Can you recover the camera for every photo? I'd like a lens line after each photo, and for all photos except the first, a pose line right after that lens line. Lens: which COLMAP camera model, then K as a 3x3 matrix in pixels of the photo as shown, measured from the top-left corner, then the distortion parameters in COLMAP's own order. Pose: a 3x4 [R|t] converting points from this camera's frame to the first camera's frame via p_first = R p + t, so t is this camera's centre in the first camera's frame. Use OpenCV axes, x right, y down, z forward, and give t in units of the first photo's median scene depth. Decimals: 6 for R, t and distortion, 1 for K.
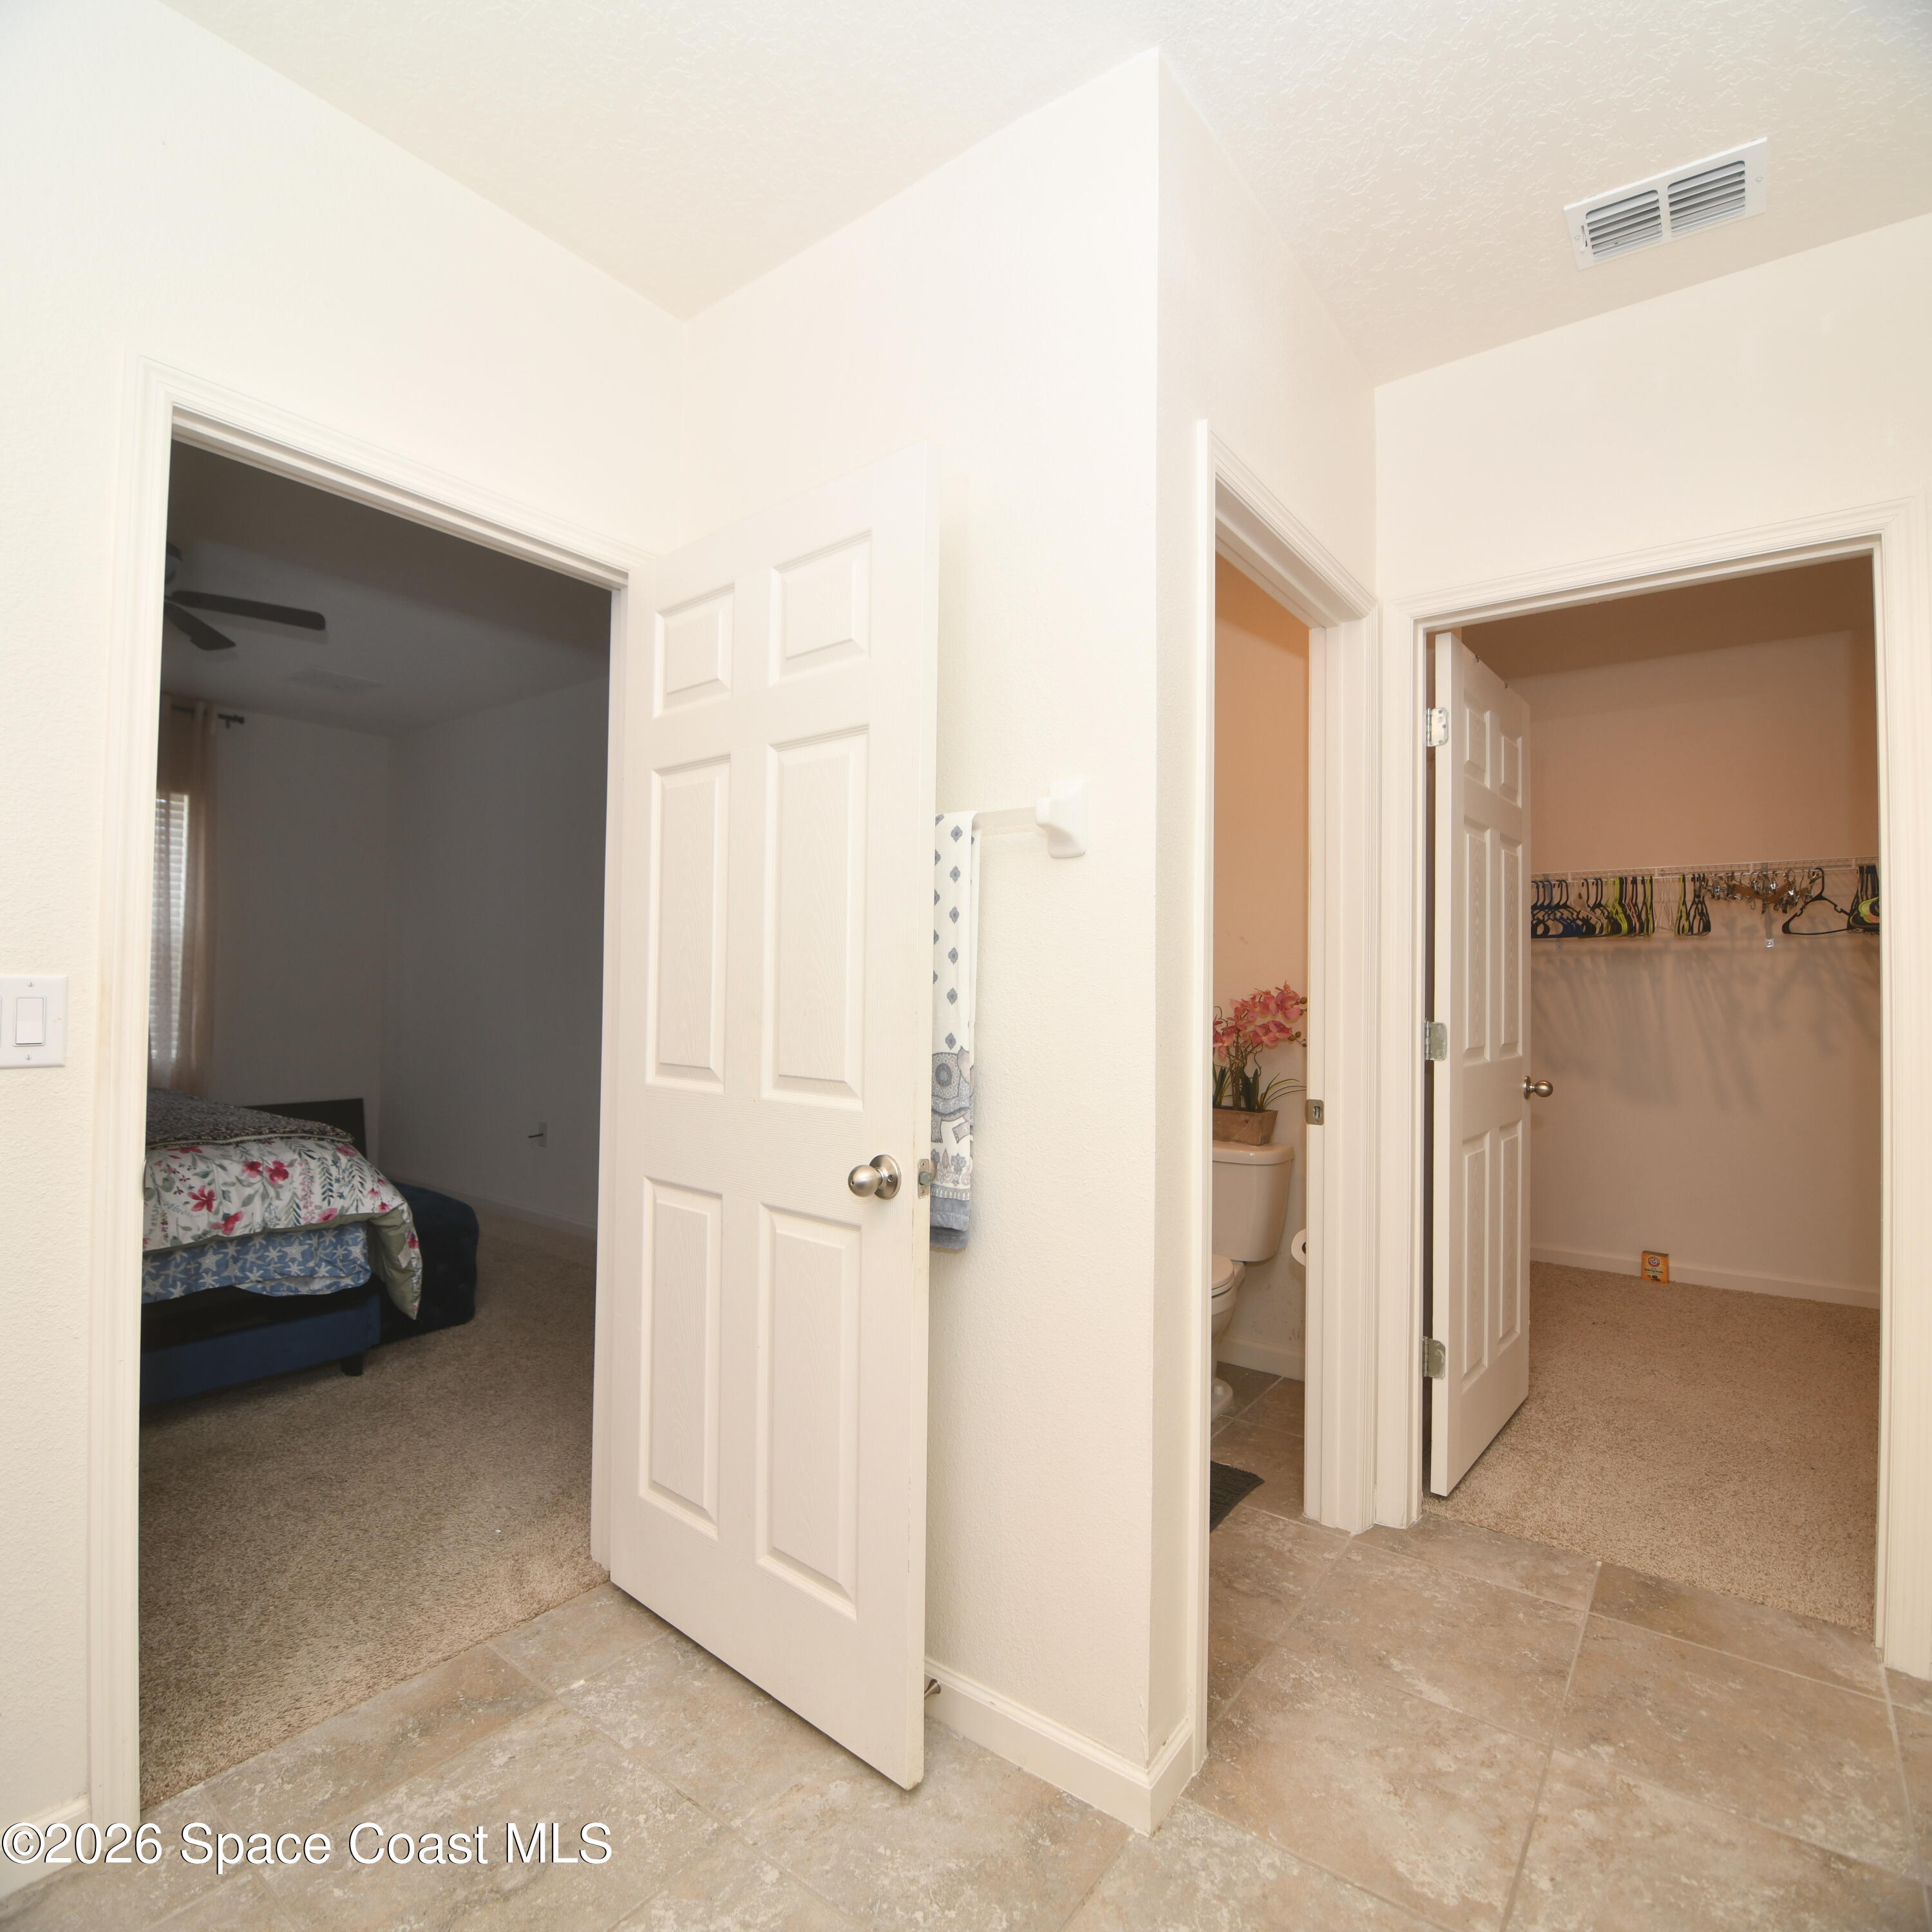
lens RADIAL K [[1047.6, 0, 965.6], [0, 1047.6, 976.9], [0, 0, 1]] dist [-0.010329, -0.001173]
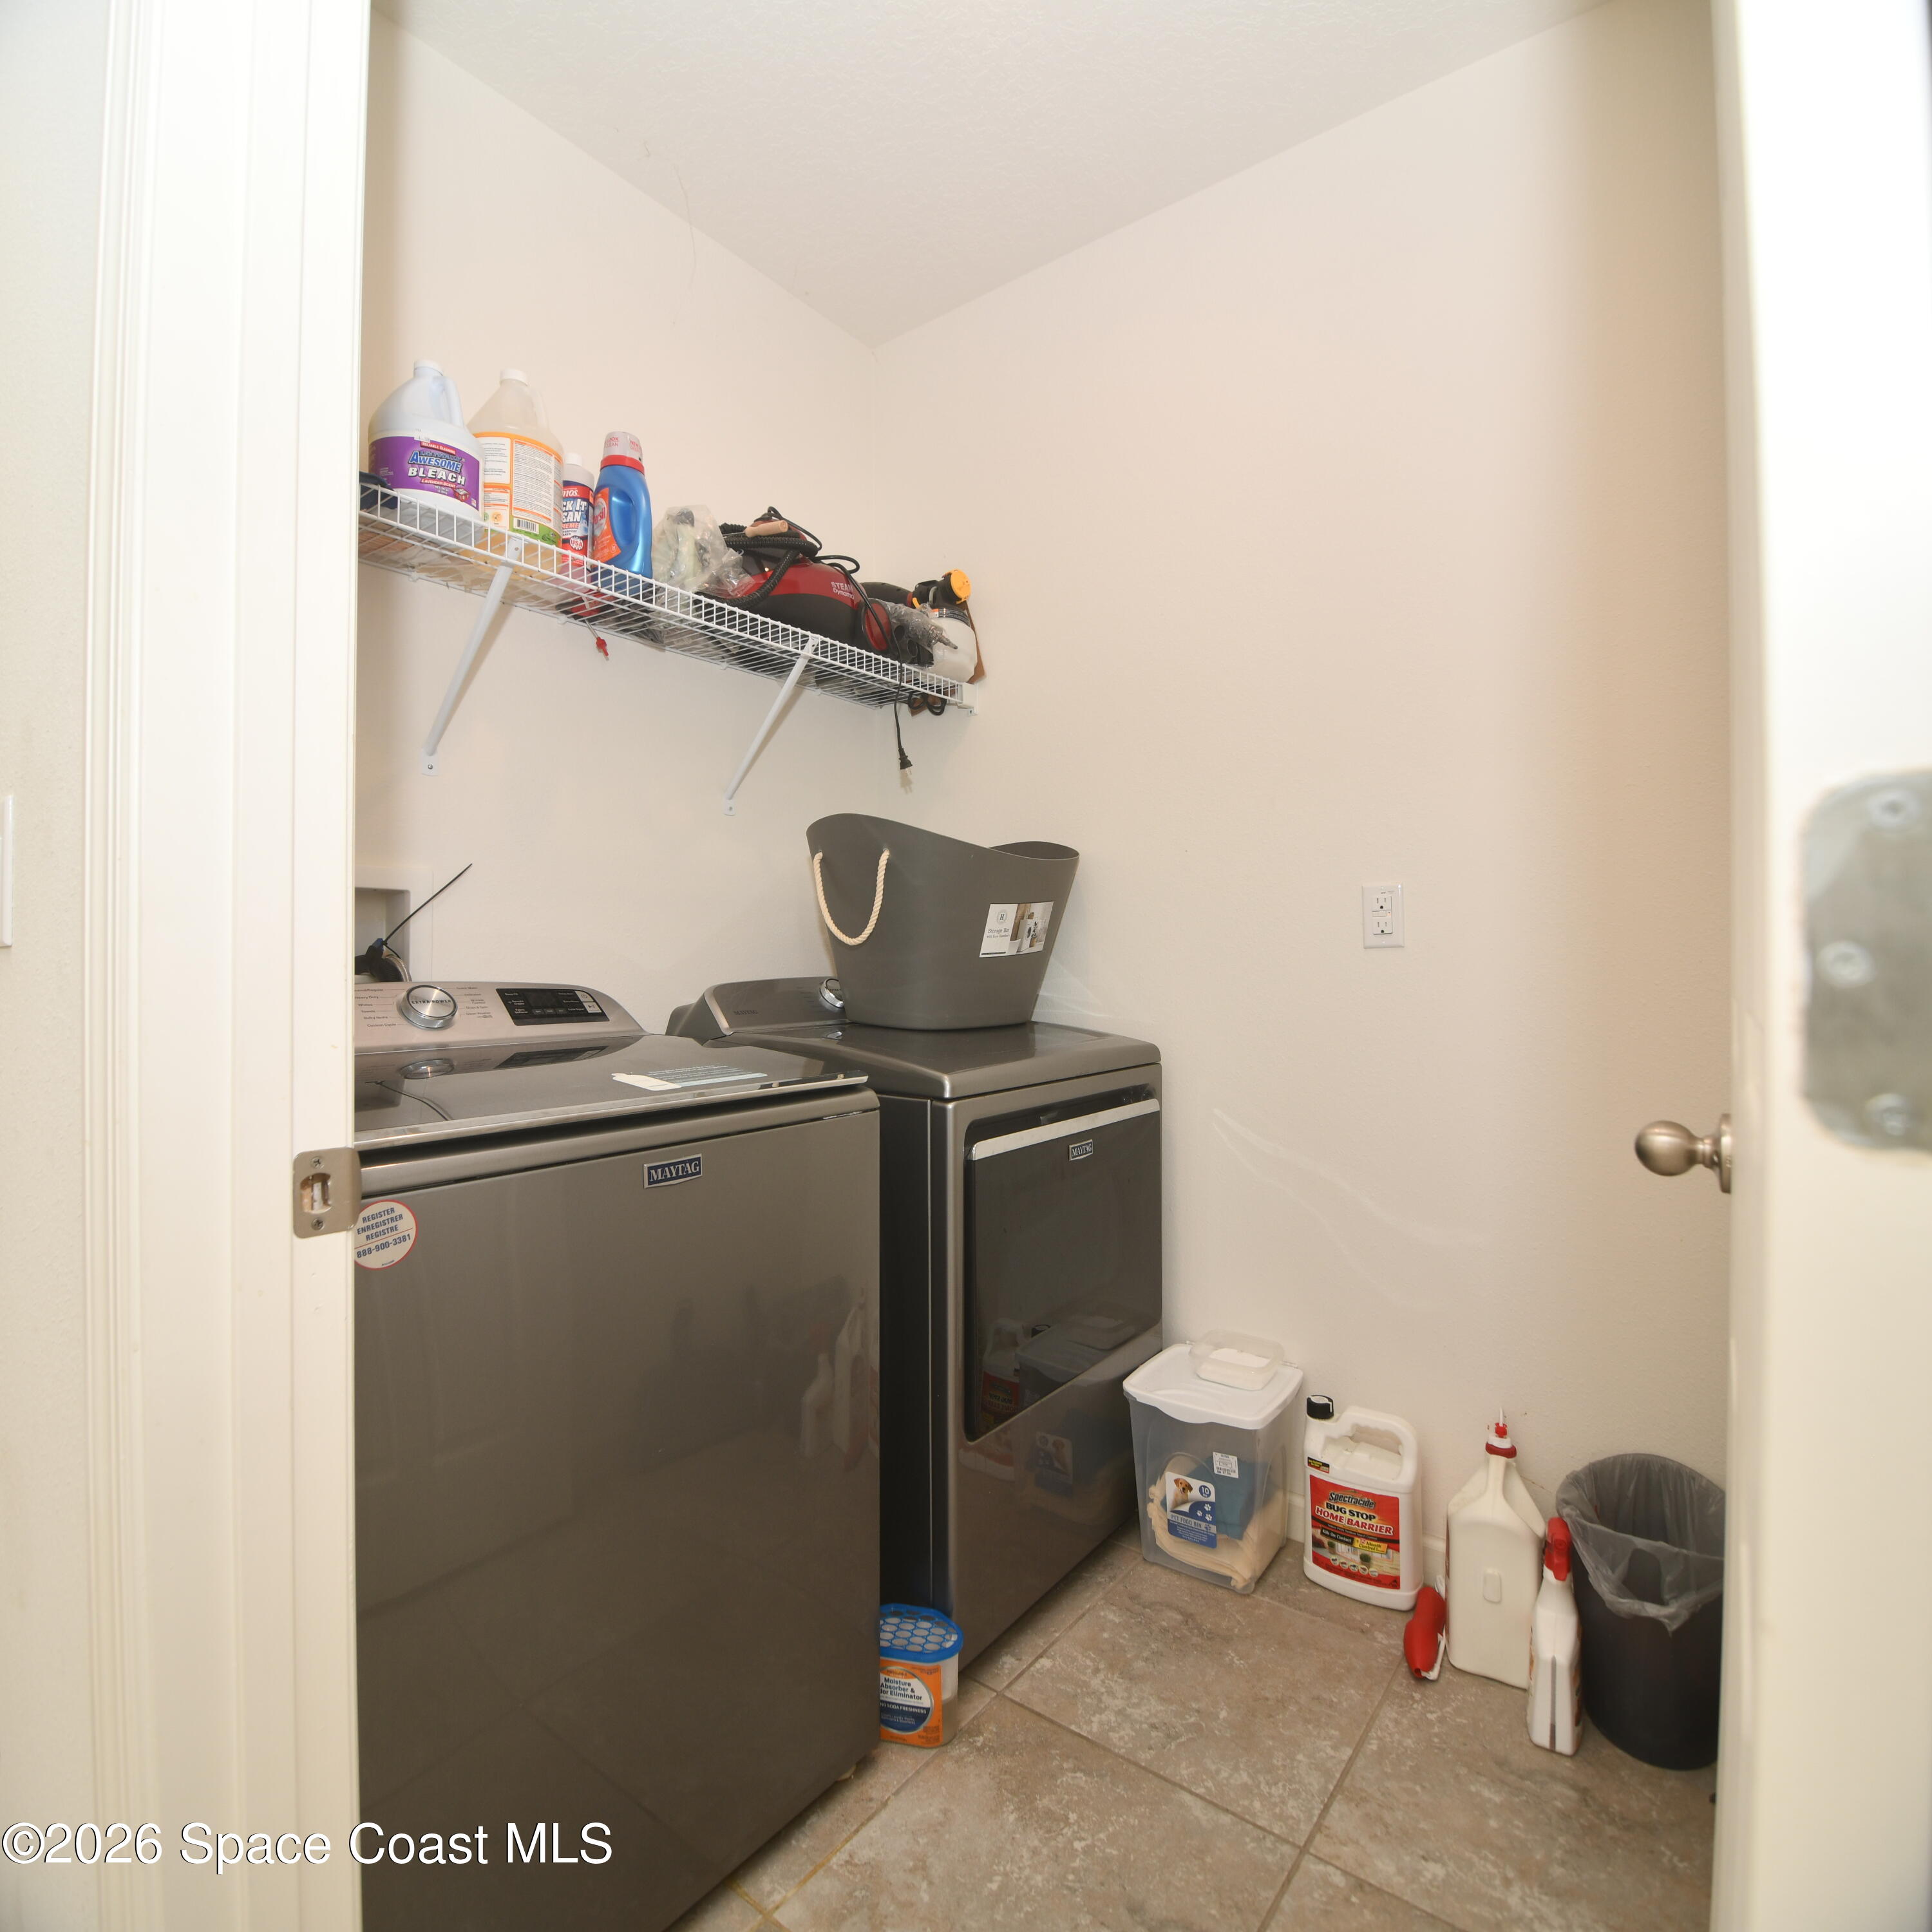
lens RADIAL K [[1047.6, 0, 967.9], [0, 1047.6, 960.2], [0, 0, 1]] dist [-0.010329, -0.001173]
pose [[-0.003333, -0.023274, 0.999724, -0.636739], [-0.036448, 0.999068, 0.023137, 0.041387], [-0.999330, -0.036361, -0.004178, 0.730445]]
